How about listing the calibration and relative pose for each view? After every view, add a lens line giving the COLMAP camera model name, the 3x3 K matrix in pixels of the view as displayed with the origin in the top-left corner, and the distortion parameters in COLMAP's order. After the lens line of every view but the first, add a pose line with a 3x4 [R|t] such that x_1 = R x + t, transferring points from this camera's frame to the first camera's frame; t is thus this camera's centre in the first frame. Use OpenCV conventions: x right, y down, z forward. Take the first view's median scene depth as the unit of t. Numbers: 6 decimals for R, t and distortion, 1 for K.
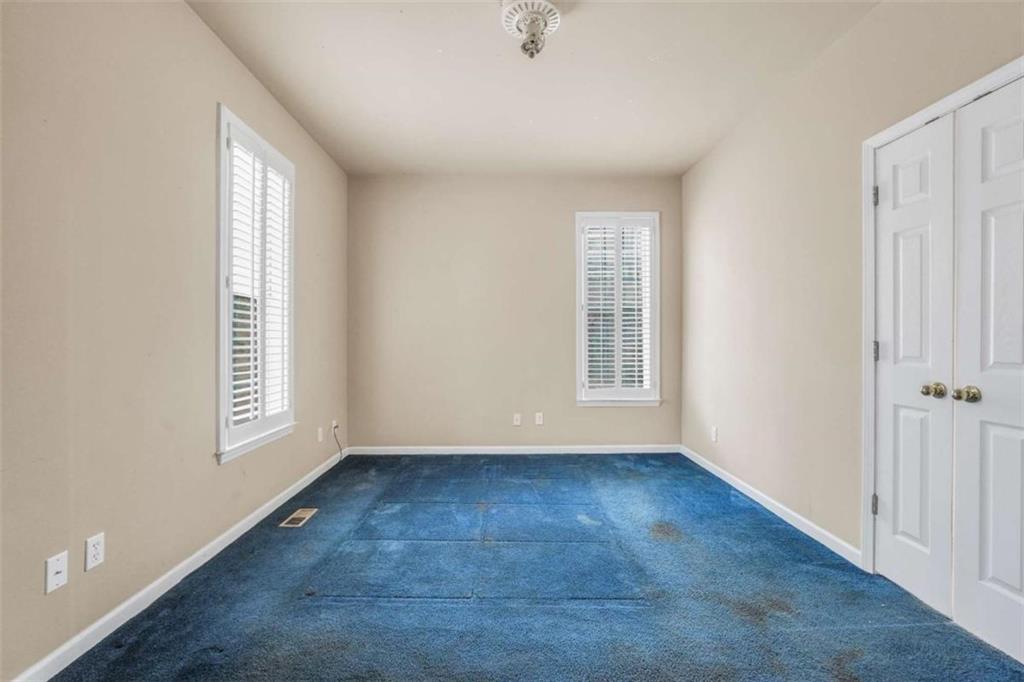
lens RADIAL K [[436.2, 0, 505.5], [0, 436.2, 336.3], [0, 0, 1]] dist [-0.018831, 0.007201]
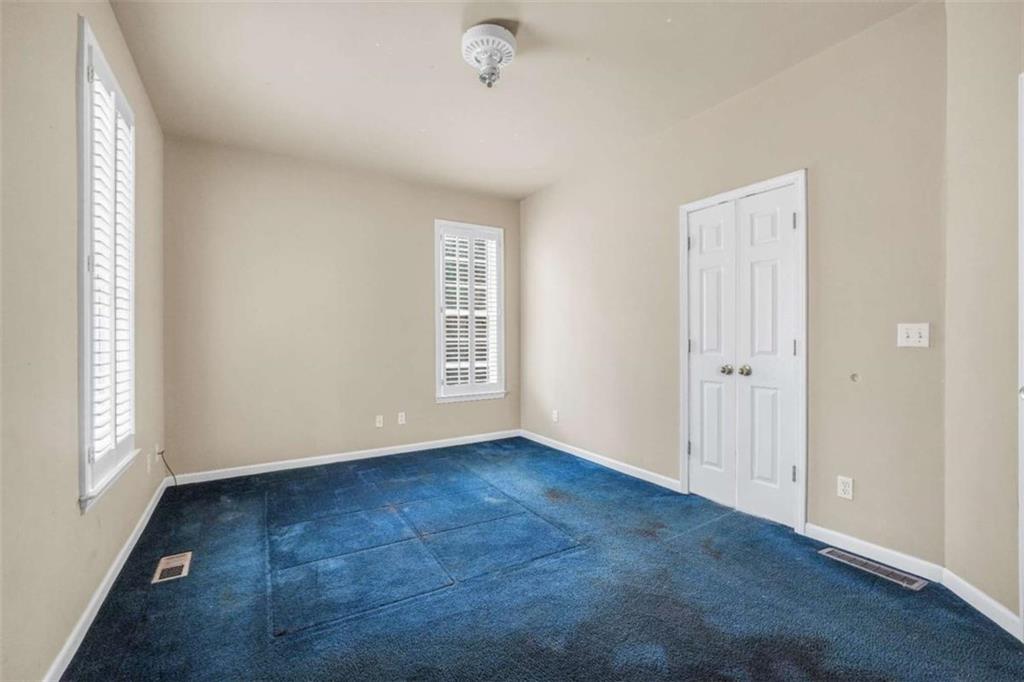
lens RADIAL K [[431.4, 0, 510.3], [0, 431.4, 334.4], [0, 0, 1]] dist [-0.011226, 0.000592]
pose [[0.860339, 0.001391, 0.509720, -0.382190], [0.001621, 0.999984, -0.005466, 0.000159], [-0.509719, 0.005529, 0.860323, 0.018021]]
